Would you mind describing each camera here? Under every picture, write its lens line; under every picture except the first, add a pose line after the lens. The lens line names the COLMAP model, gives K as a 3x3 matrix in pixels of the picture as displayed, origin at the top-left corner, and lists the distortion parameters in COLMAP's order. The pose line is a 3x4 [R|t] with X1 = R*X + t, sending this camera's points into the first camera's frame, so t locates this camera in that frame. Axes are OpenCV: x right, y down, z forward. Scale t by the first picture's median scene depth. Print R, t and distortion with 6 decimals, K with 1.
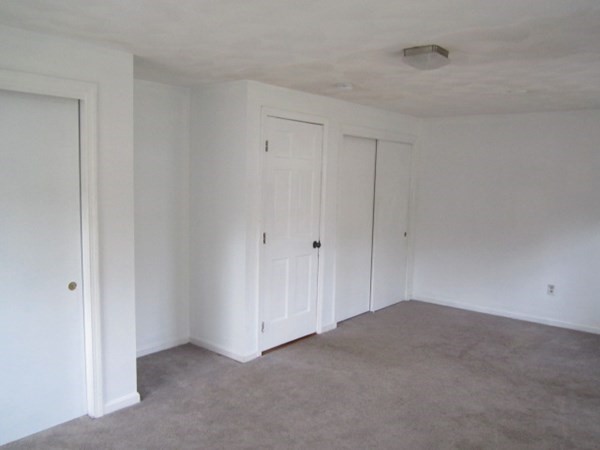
lens RADIAL K [[493.5, 0, 300.0], [0, 493.5, 225.0], [0, 0, 1]] dist [-0.007993, -0.005631]
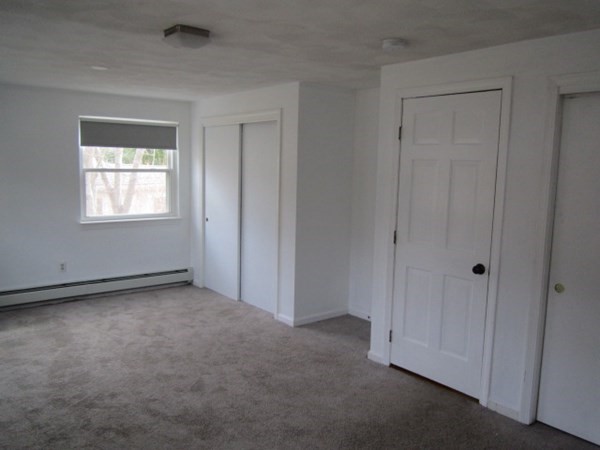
lens RADIAL K [[493.5, 0, 300.0], [0, 493.5, 225.0], [0, 0, 1]] dist [-0.007993, -0.005631]
pose [[-0.182684, 0.092780, -0.978784, 0.827253], [-0.121215, 0.985817, 0.116070, -0.077793], [0.975671, 0.139848, -0.168847, 0.974850]]
